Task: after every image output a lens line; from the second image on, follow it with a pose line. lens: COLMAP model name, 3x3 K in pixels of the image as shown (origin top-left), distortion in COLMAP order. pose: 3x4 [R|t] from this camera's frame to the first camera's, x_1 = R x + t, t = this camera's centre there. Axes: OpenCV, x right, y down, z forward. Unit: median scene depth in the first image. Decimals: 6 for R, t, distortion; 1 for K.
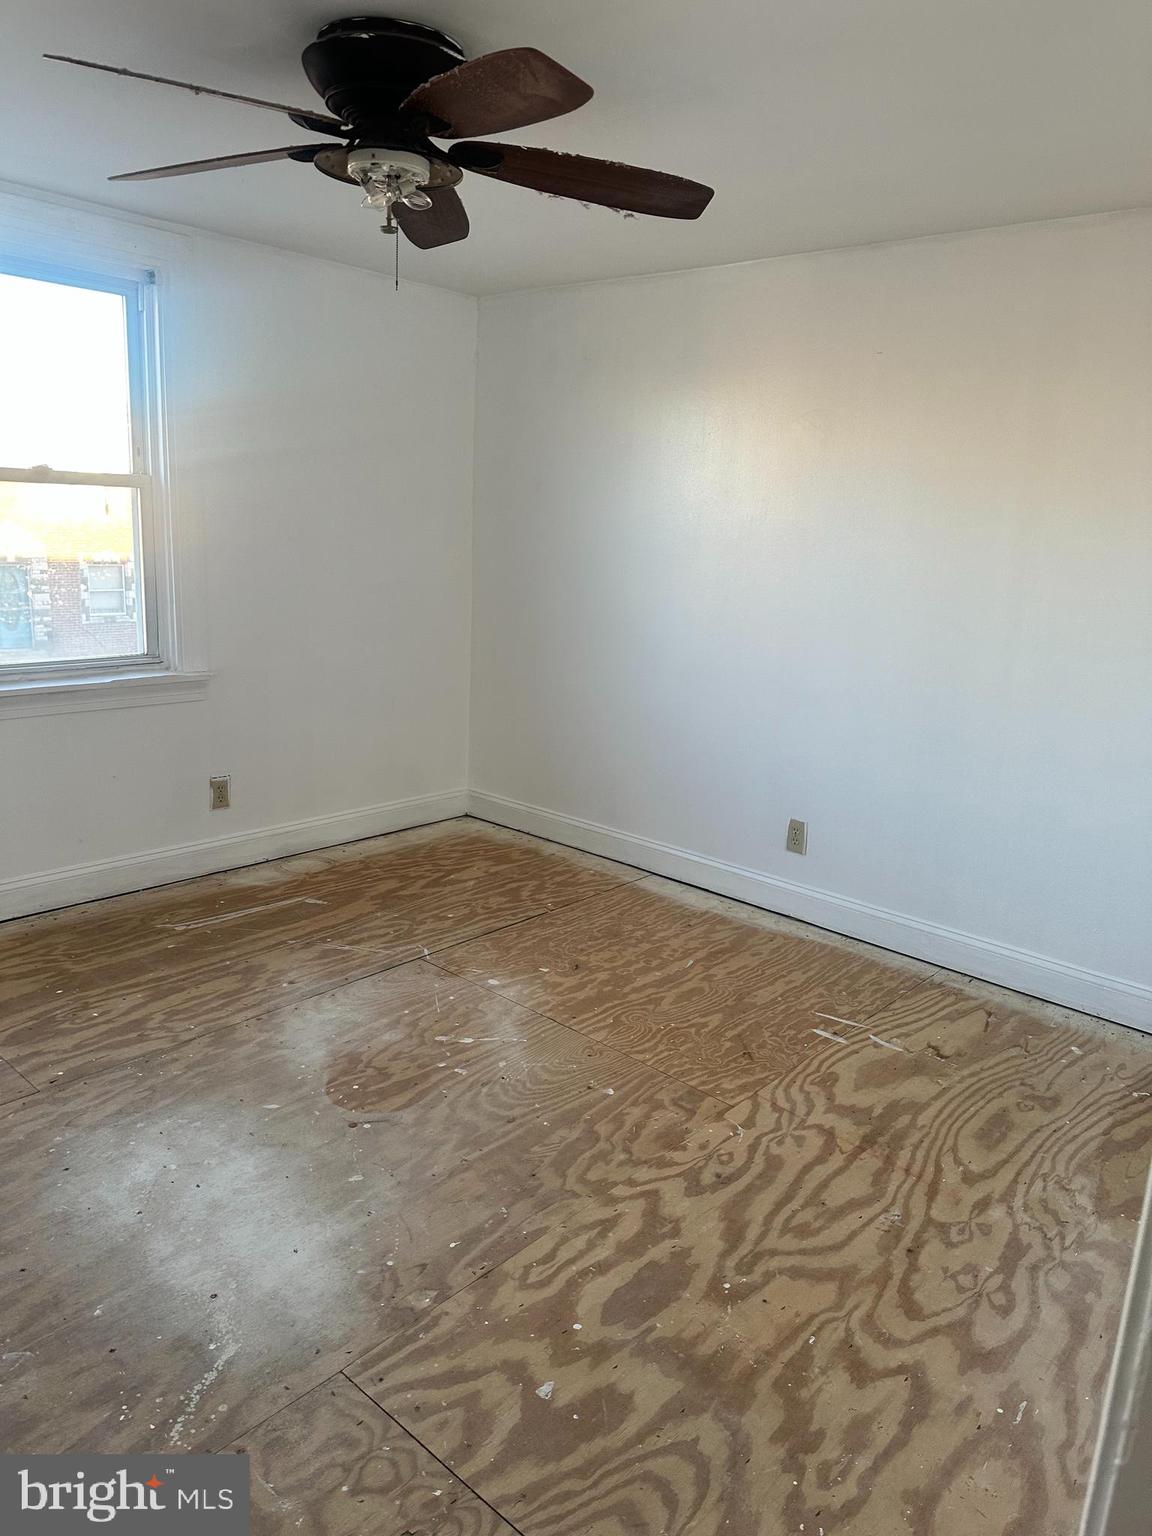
lens RADIAL K [[1089.3, 0, 574.1], [0, 1089.3, 768.6], [0, 0, 1]] dist [0.062732, -0.080698]
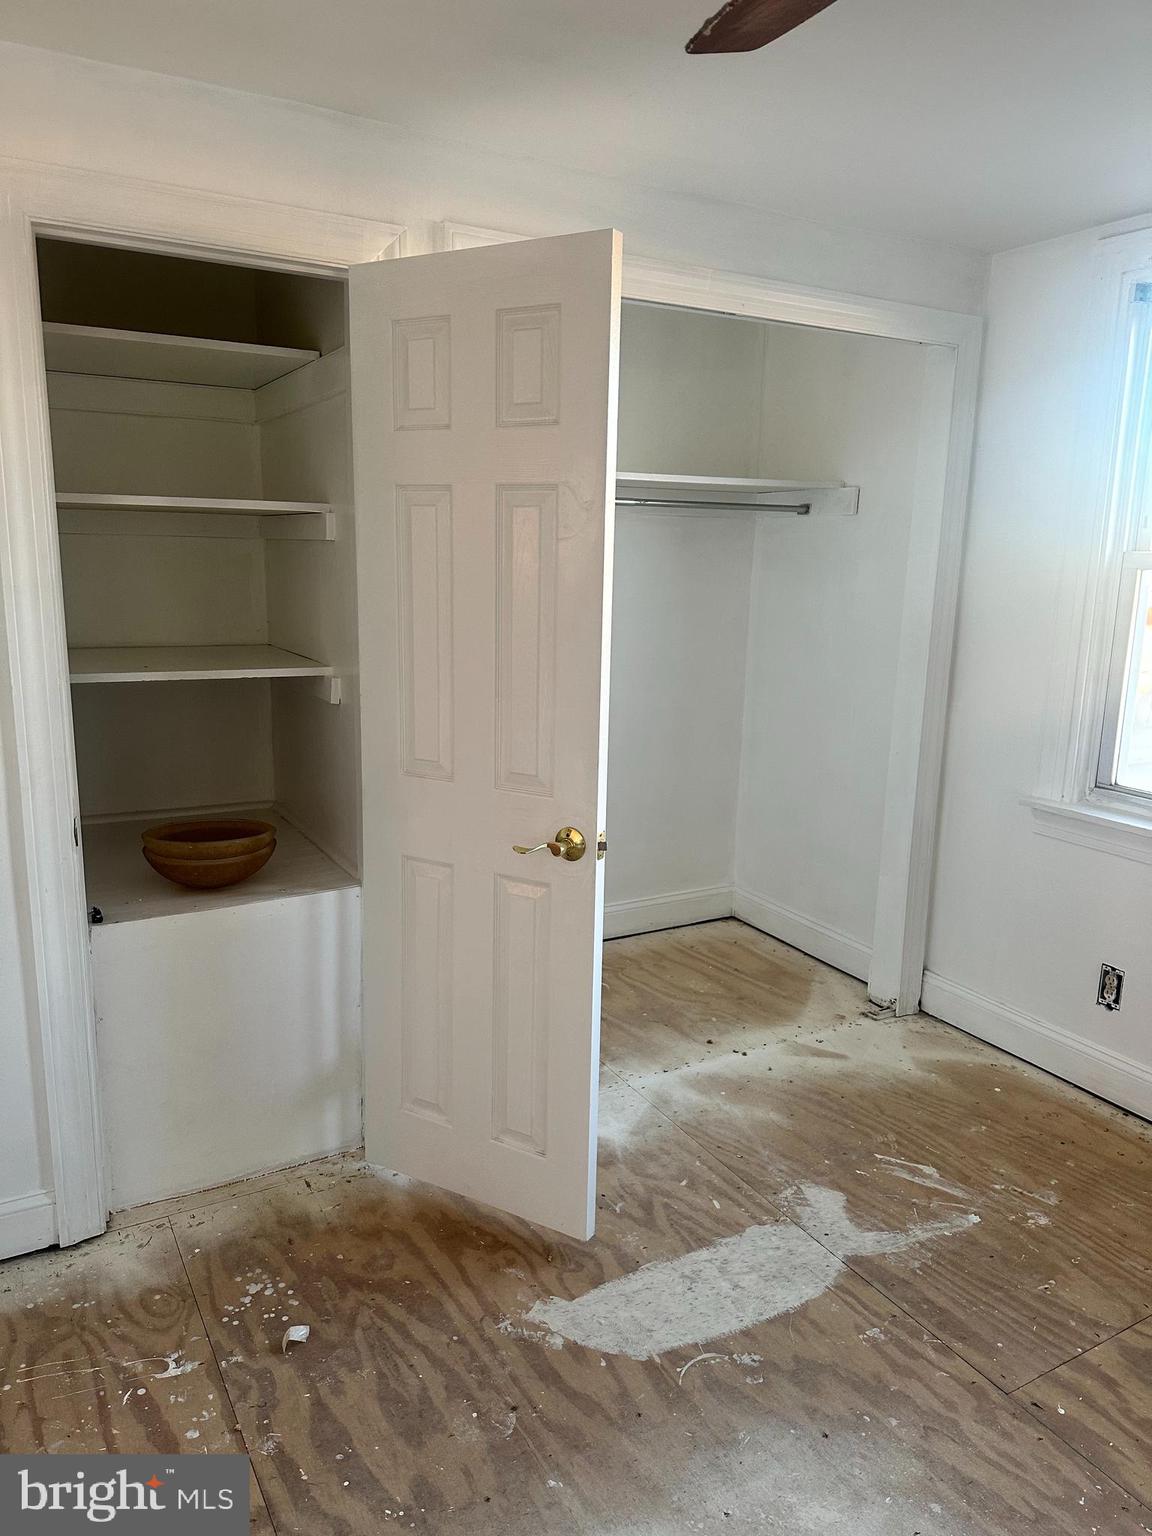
lens RADIAL K [[1089.3, 0, 574.4], [0, 1089.3, 768.7], [0, 0, 1]] dist [0.062732, -0.080698]
pose [[-0.318091, 0.134019, -0.938540, 0.250814], [-0.259629, 0.939800, 0.222193, -0.196340], [0.911817, 0.314350, -0.264147, 0.854774]]
